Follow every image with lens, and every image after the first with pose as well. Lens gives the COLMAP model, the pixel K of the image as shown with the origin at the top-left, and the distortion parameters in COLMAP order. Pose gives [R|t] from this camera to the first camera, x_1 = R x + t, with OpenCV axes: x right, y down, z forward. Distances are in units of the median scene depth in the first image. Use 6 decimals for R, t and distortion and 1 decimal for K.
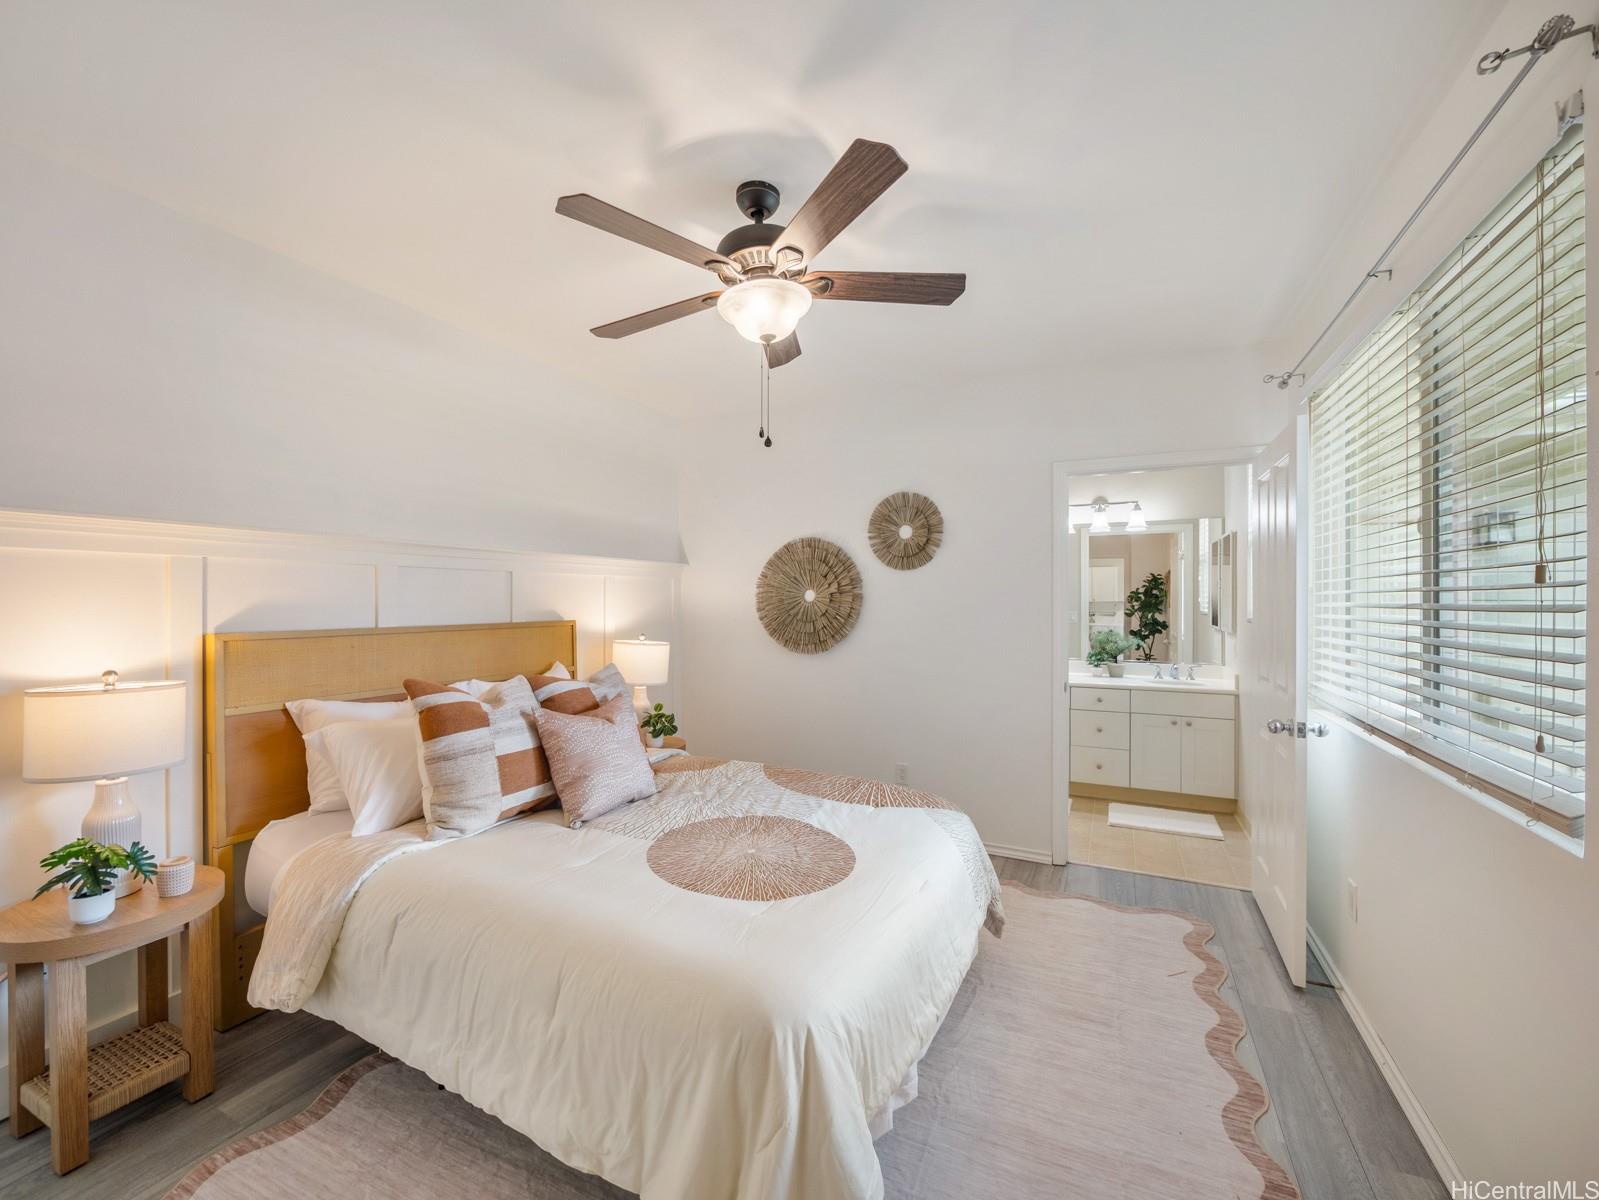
lens RADIAL K [[666.3, 0, 798.6], [0, 666.3, 602.7], [0, 0, 1]] dist [0.000739, 0.000205]
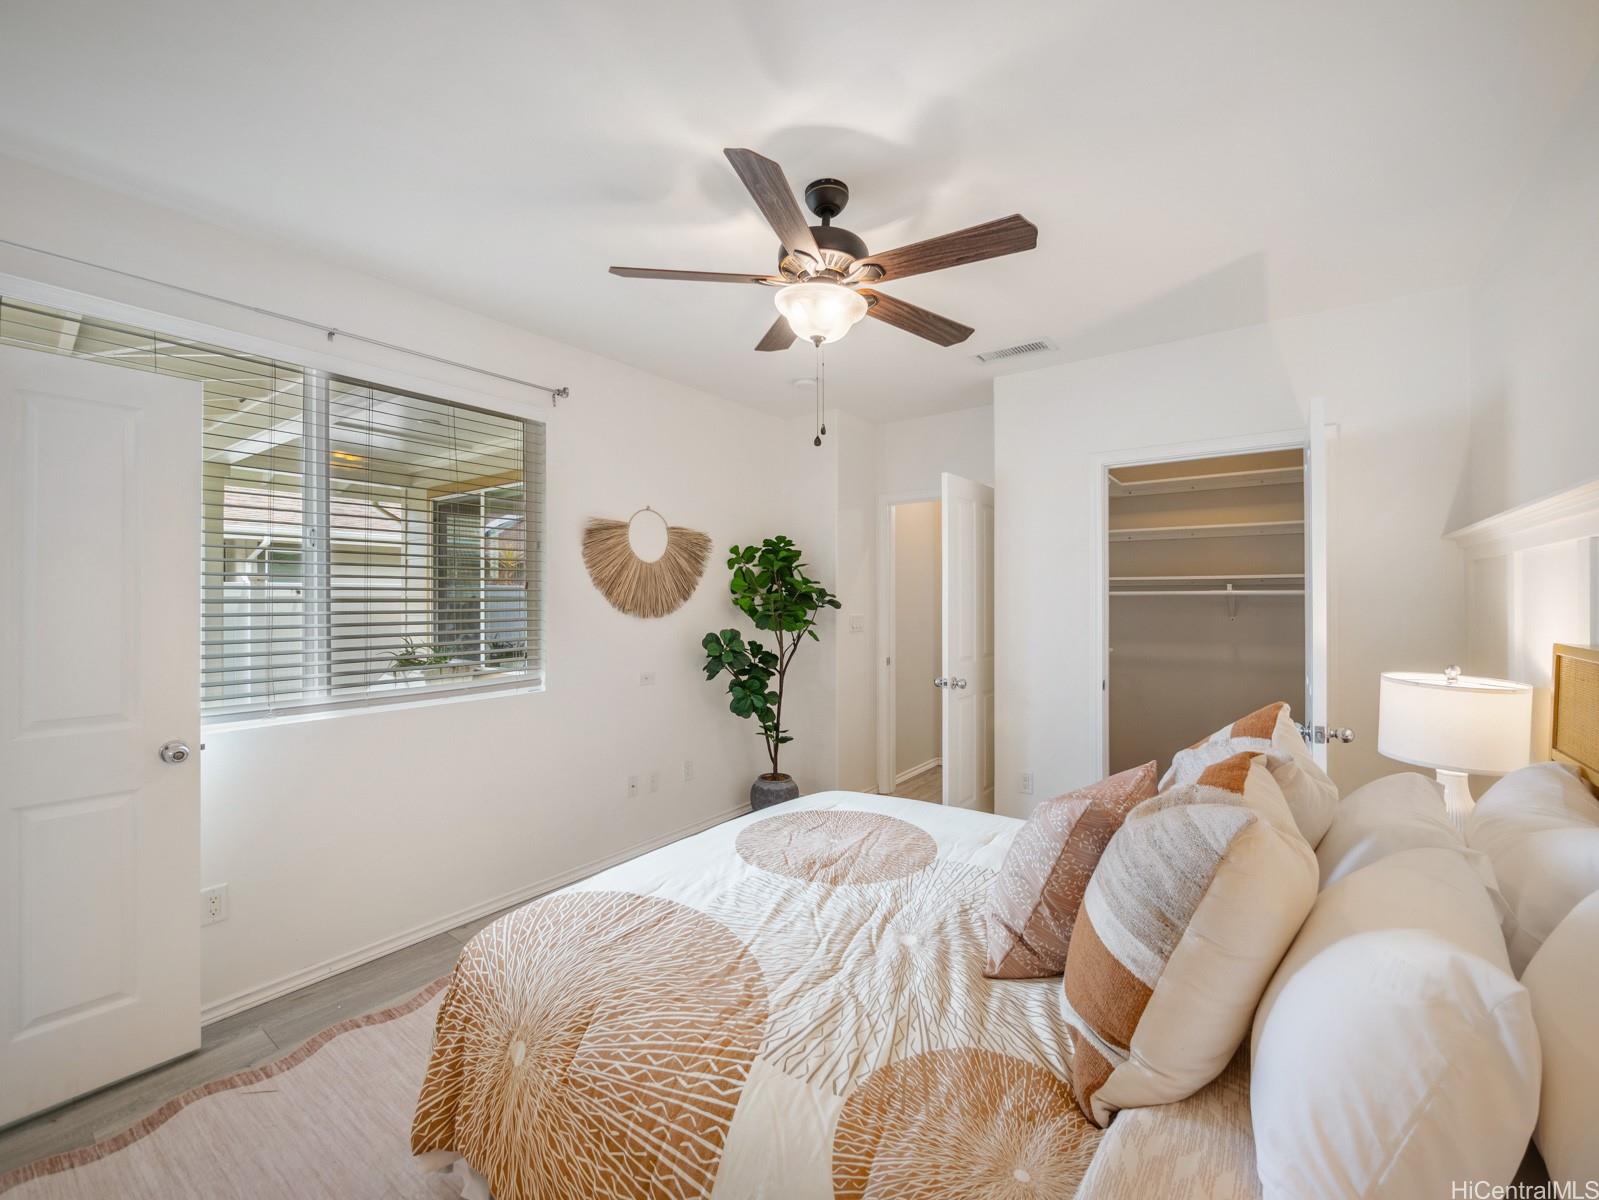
lens RADIAL K [[666.3, 0, 801.2], [0, 666.3, 602.6], [0, 0, 1]] dist [0.000739, 0.000205]
pose [[-0.981344, -0.002552, 0.192241, -0.181984], [-0.001288, 0.999977, 0.006698, -0.001584], [-0.192254, 0.006326, -0.981325, 1.688049]]
